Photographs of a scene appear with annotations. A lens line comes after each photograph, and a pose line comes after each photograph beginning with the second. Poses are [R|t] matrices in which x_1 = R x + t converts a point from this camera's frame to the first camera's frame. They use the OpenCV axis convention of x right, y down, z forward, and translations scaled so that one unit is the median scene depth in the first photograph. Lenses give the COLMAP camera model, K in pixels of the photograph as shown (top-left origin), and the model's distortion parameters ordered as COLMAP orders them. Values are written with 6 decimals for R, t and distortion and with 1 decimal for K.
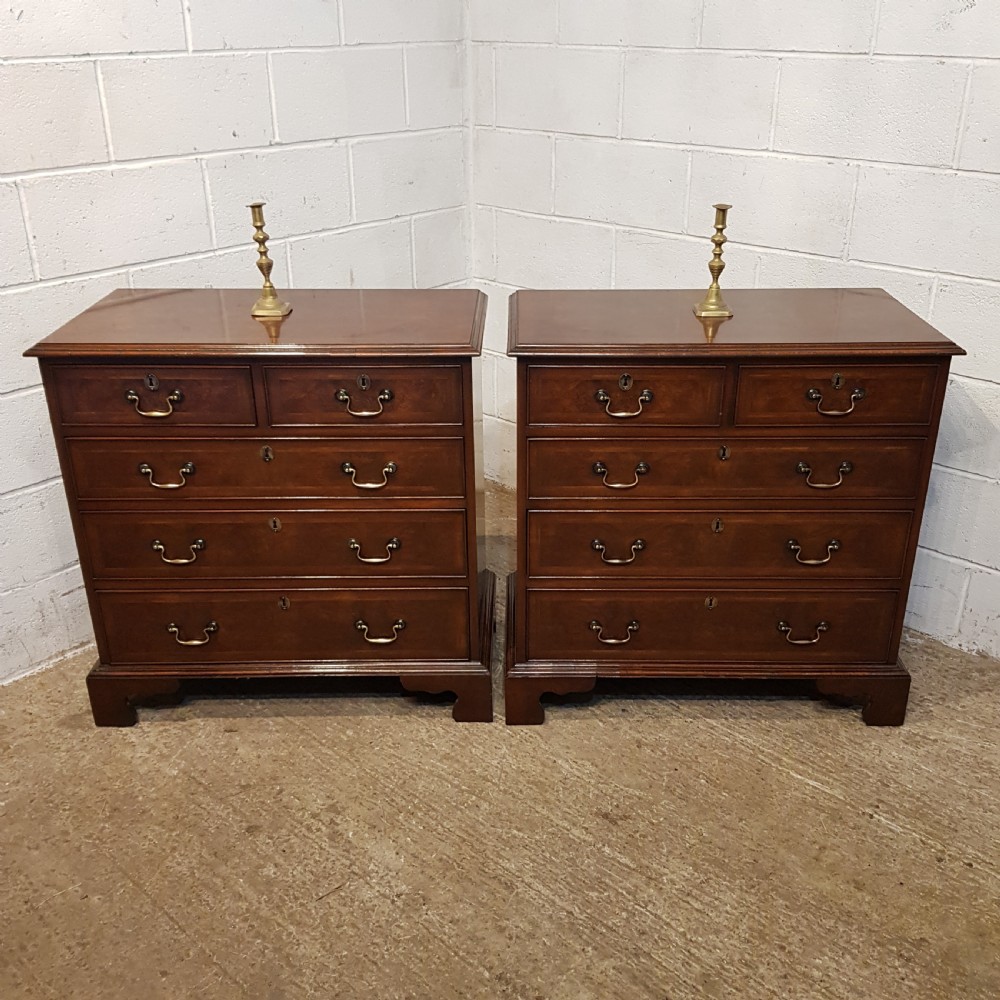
lens RADIAL K [[990.8, 0, 505.9], [0, 990.8, 504.6], [0, 0, 1]] dist [0.089772, 0.000000]
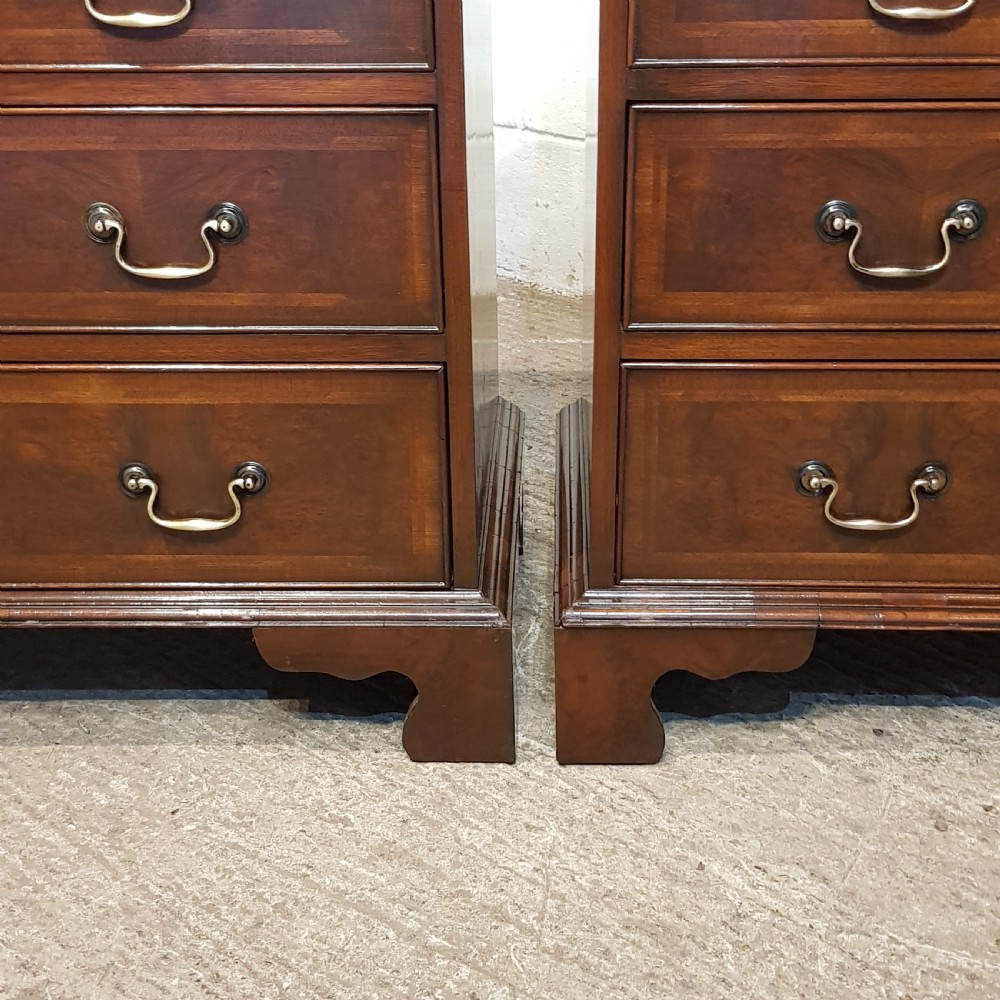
lens RADIAL K [[1598.5, 0, 513.9], [0, 1598.5, 524.3], [0, 0, 1]] dist [0.052754, 0.000000]
pose [[0.999940, 0.004362, -0.010077, -0.009558], [-0.004107, 0.999676, 0.025124, 0.128979], [0.010183, -0.025081, 0.999634, 0.460664]]
